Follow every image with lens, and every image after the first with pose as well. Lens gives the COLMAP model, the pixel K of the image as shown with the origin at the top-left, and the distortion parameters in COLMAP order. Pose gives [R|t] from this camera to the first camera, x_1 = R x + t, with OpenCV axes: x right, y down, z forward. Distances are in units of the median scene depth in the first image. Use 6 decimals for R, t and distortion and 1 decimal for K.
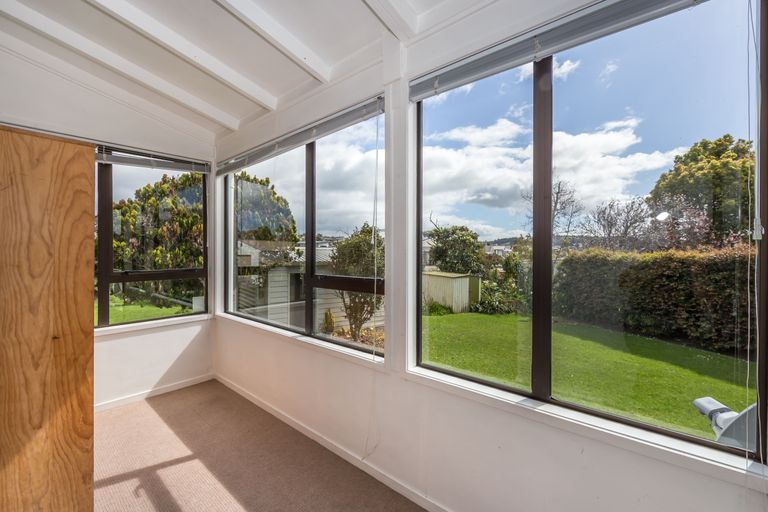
lens RADIAL K [[332.9, 0, 384.0], [0, 332.9, 256.0], [0, 0, 1]] dist [0.001028, 0.000071]
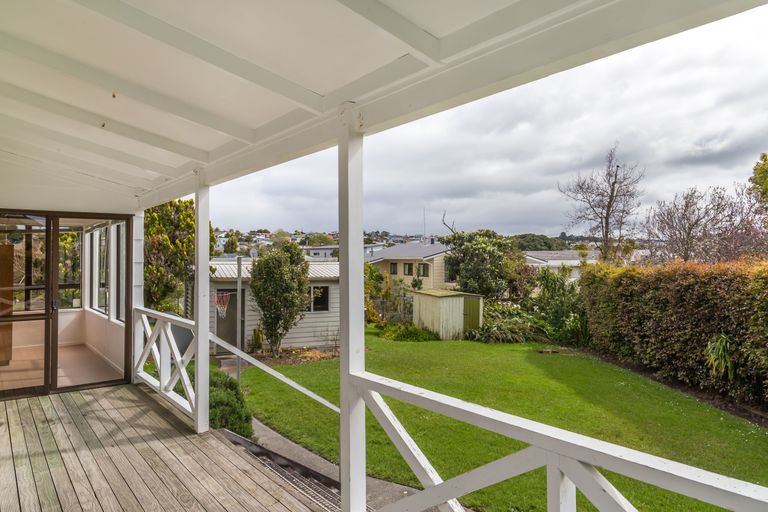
lens RADIAL K [[528.9, 0, 384.0], [0, 528.9, 256.0], [0, 0, 1]] dist [-0.003645, -0.001501]
pose [[0.980699, -0.003710, -0.195488, 0.330481], [0.000472, 0.999862, -0.016610, -0.013119], [0.195522, 0.016198, 0.980565, -0.302192]]
